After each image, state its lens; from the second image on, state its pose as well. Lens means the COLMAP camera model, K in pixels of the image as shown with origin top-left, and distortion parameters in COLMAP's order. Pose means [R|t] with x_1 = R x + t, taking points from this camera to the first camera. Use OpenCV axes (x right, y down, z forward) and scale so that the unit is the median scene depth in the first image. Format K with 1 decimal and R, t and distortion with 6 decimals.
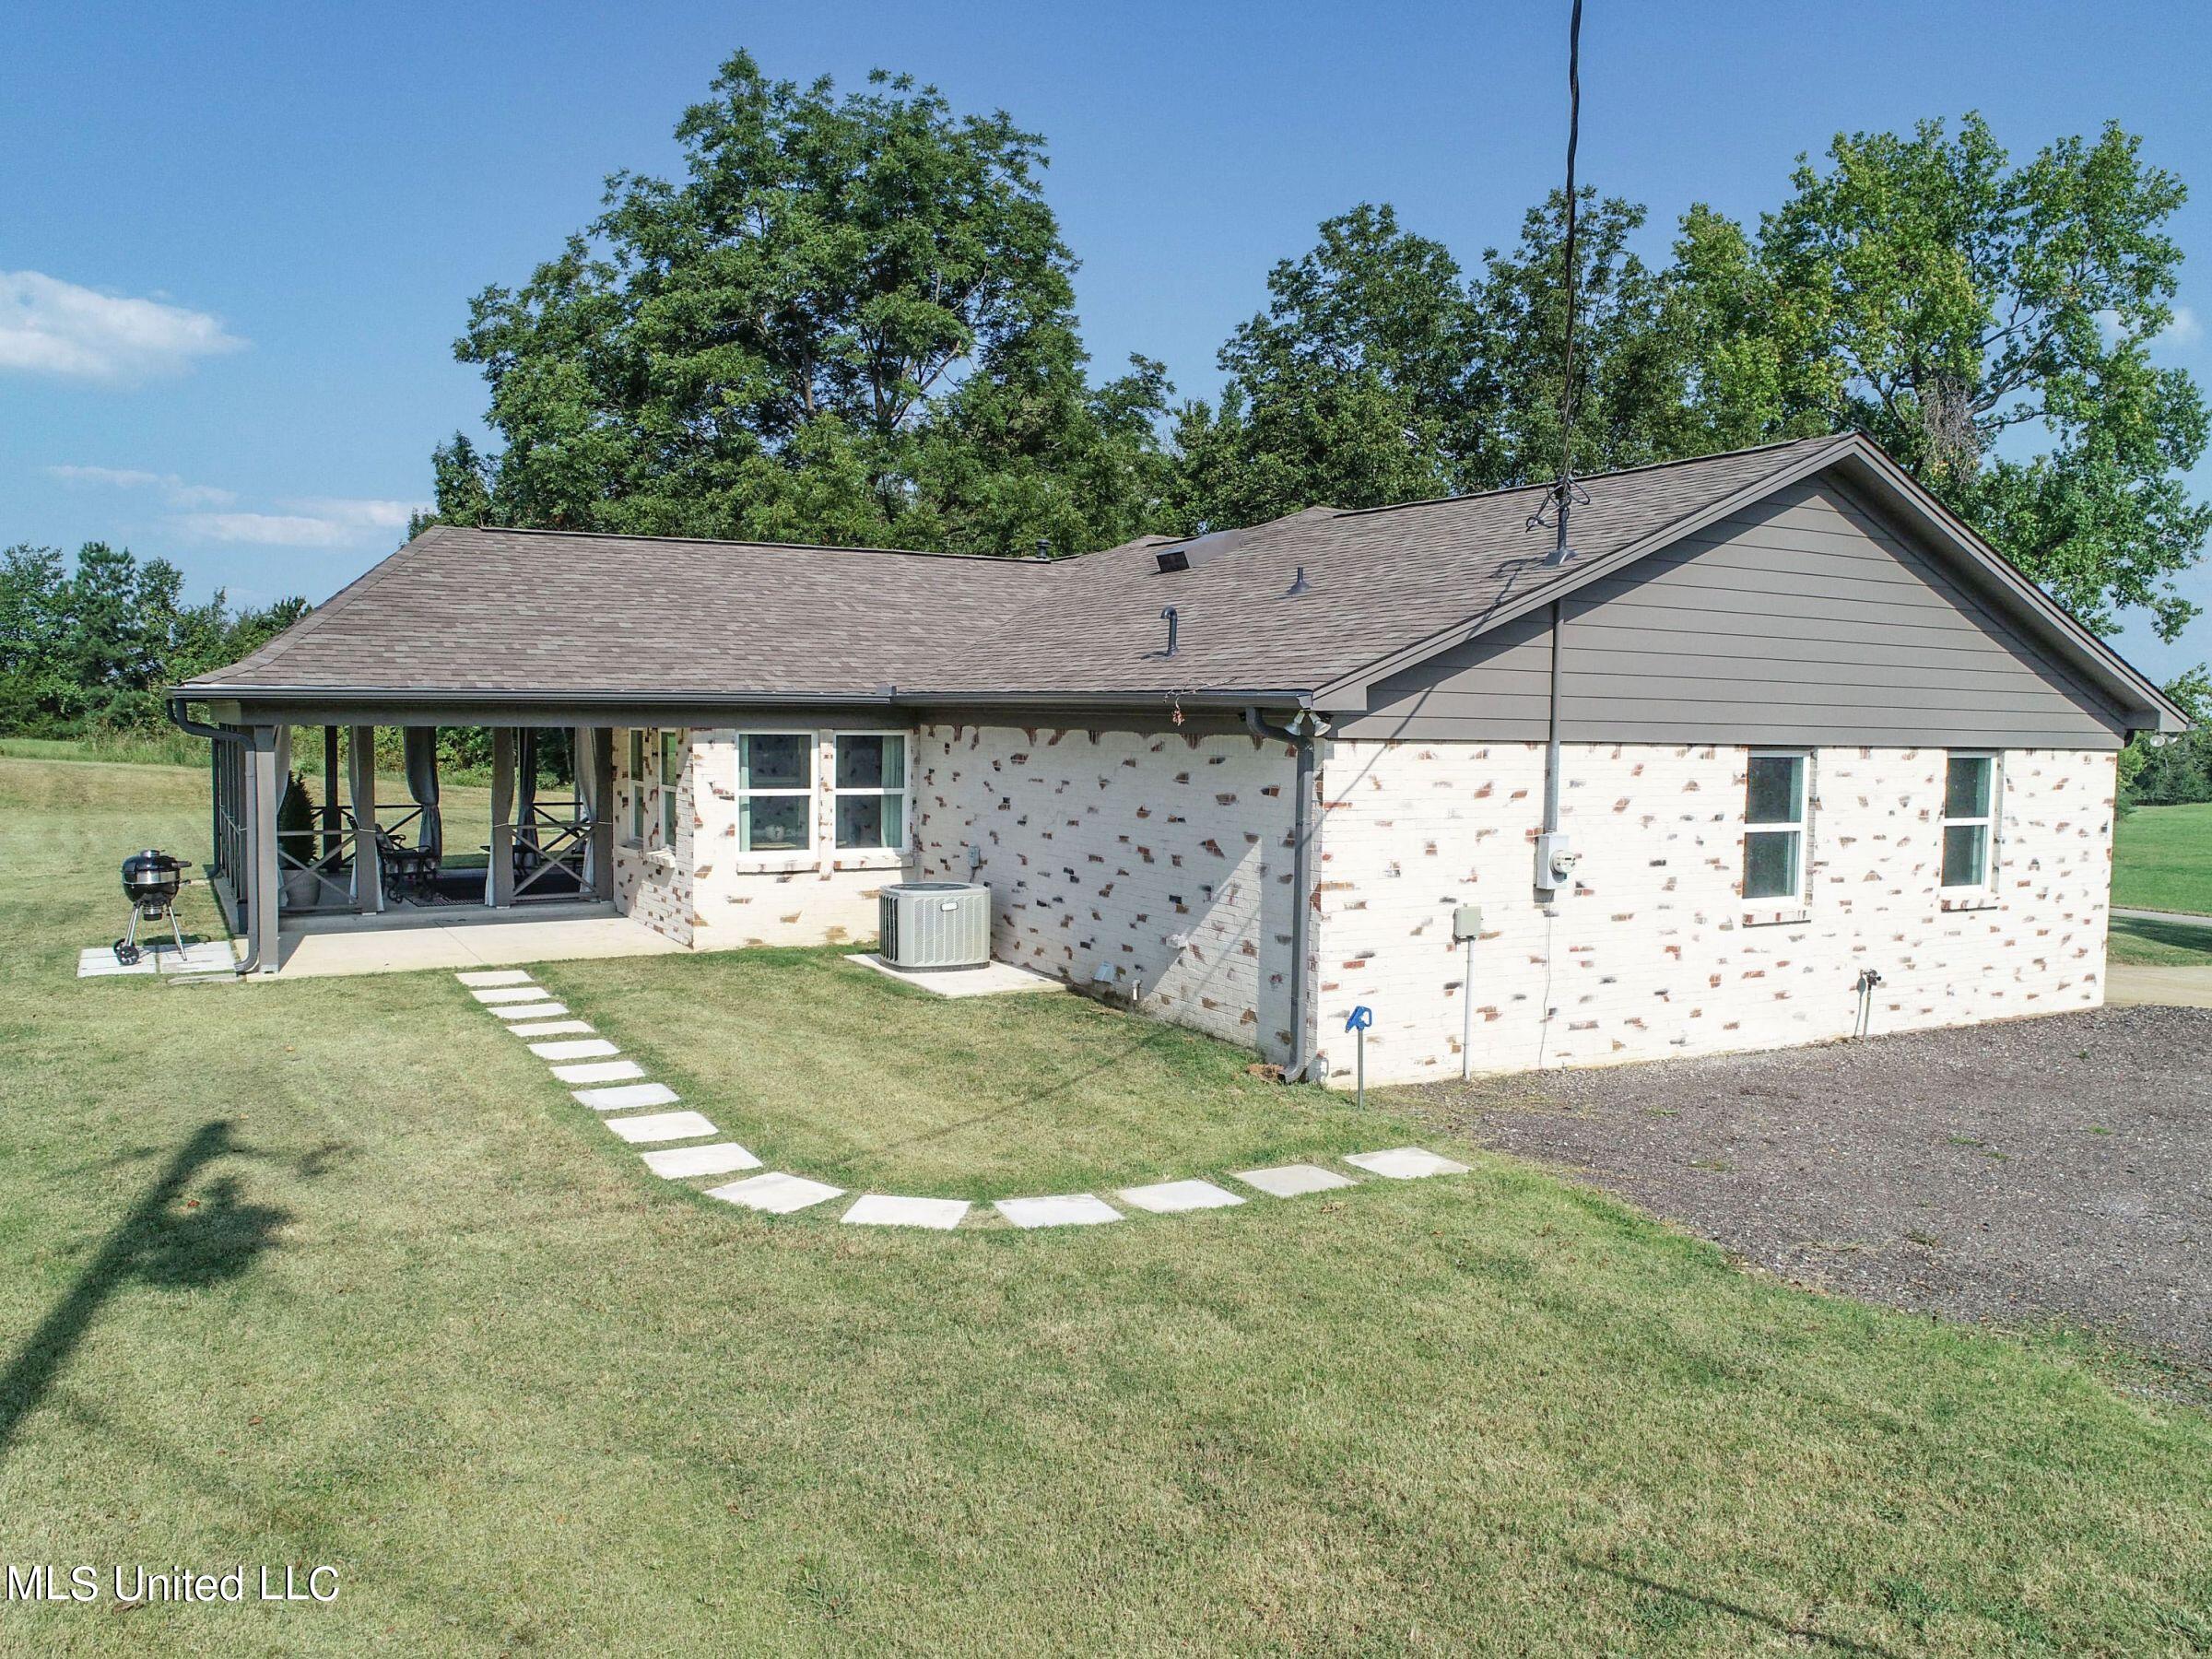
lens RADIAL K [[1654.9, 0, 1127.3], [0, 1654.9, 823.9], [0, 0, 1]] dist [-0.001282, -0.003367]
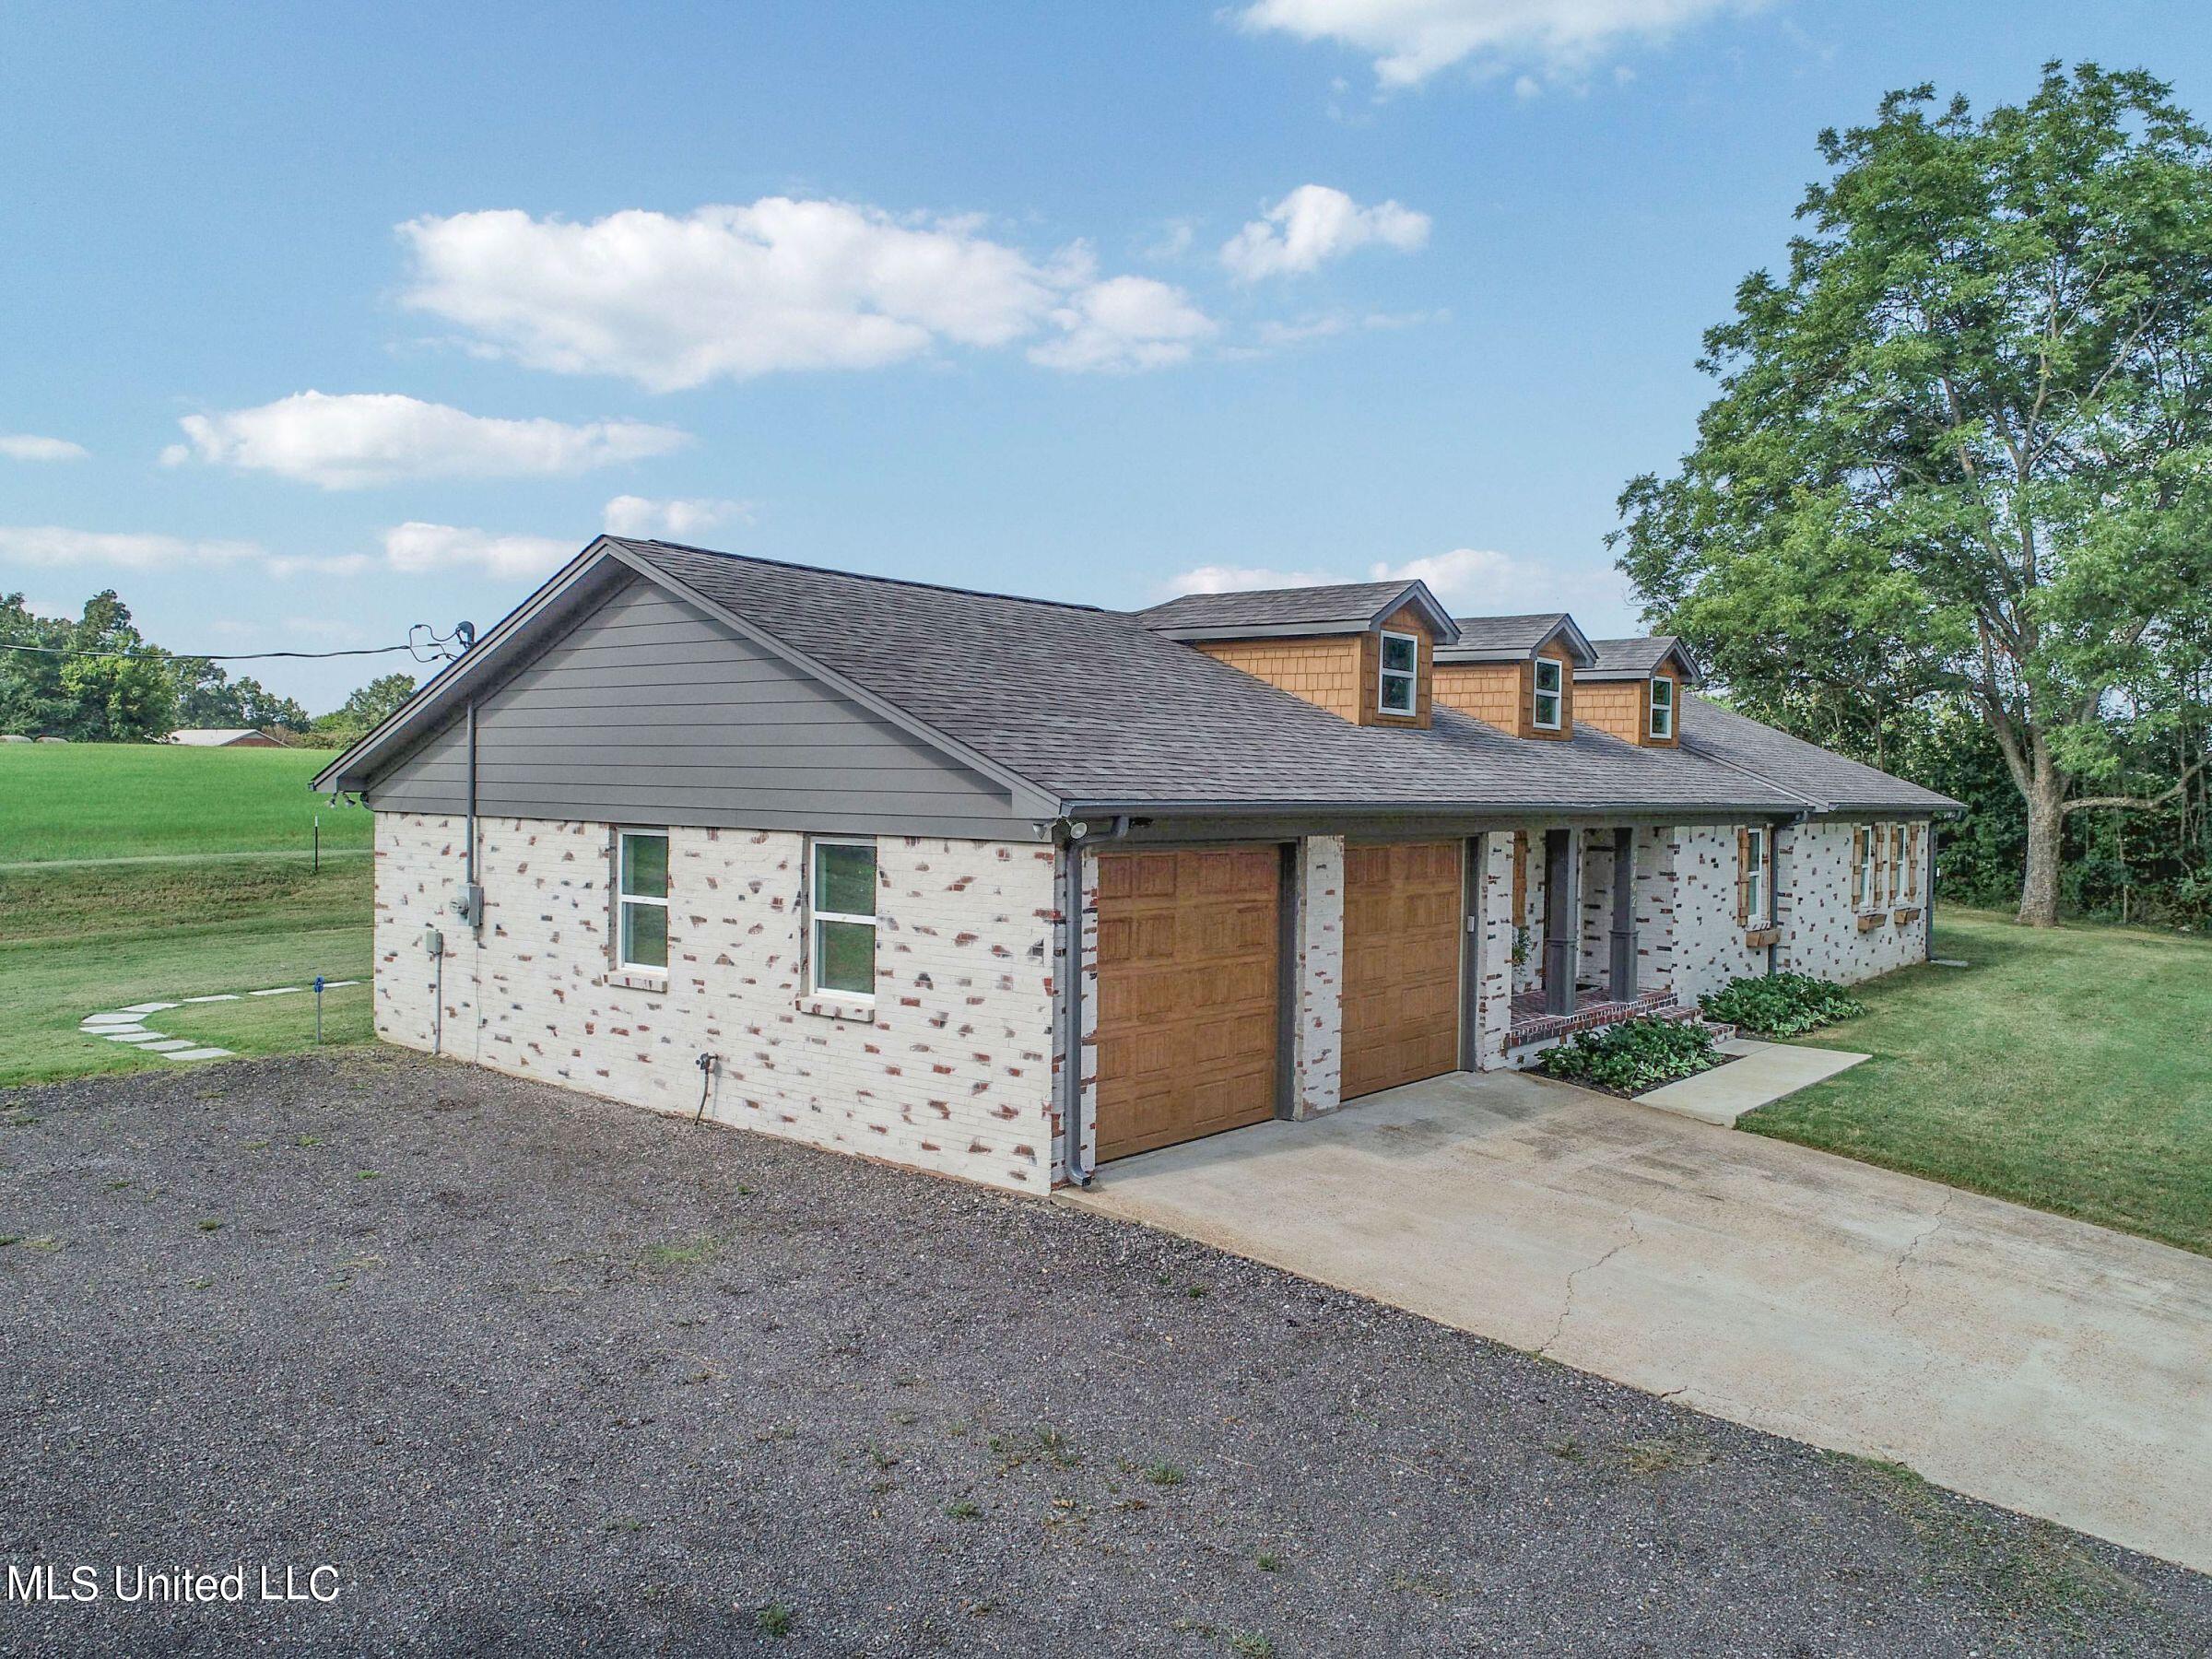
lens RADIAL K [[1654.9, 0, 1111.7], [0, 1654.9, 841.2], [0, 0, 1]] dist [-0.001282, -0.003367]
pose [[0.357504, 0.018064, -0.933737, 1.446377], [-0.070455, 0.997485, -0.007678, -0.047389], [0.931250, 0.068531, 0.357878, 0.858325]]
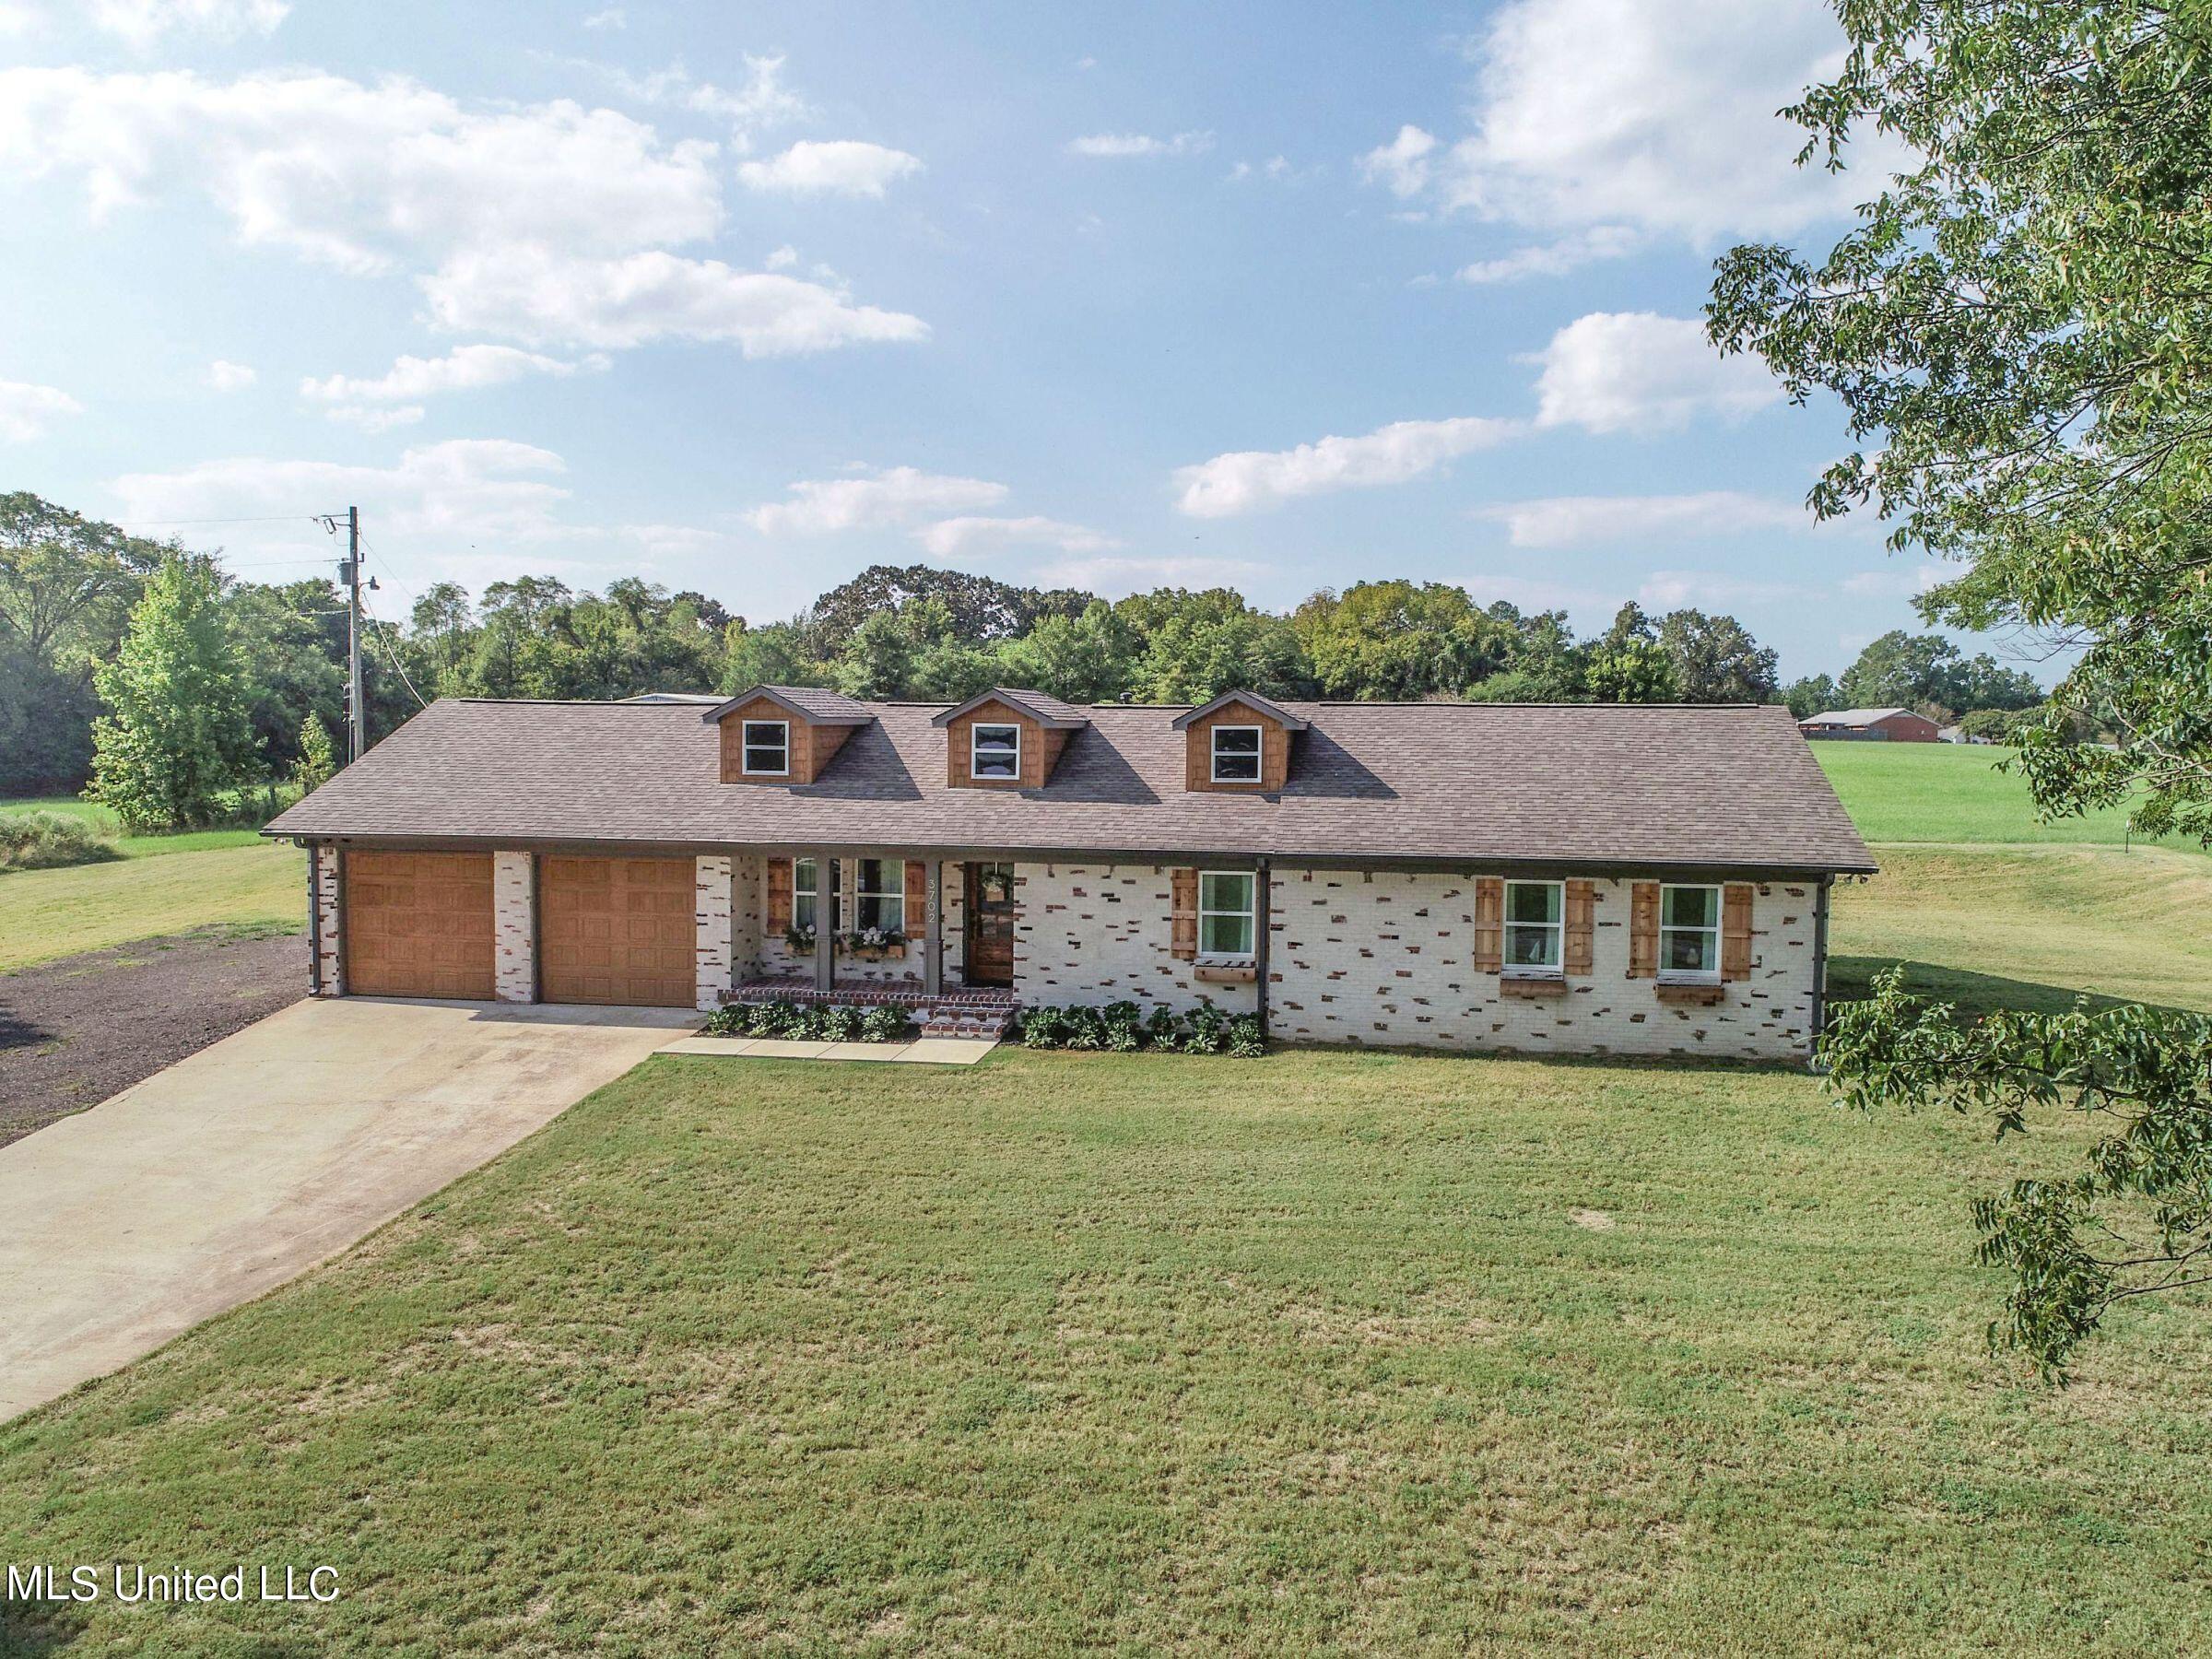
lens RADIAL K [[1654.9, 0, 1125.8], [0, 1654.9, 845.2], [0, 0, 1]] dist [-0.001282, -0.003367]
pose [[-0.621955, 0.029609, -0.782493, 1.569798], [-0.073685, 0.992638, 0.096129, -0.303252], [0.779579, 0.117446, -0.615194, 3.017482]]
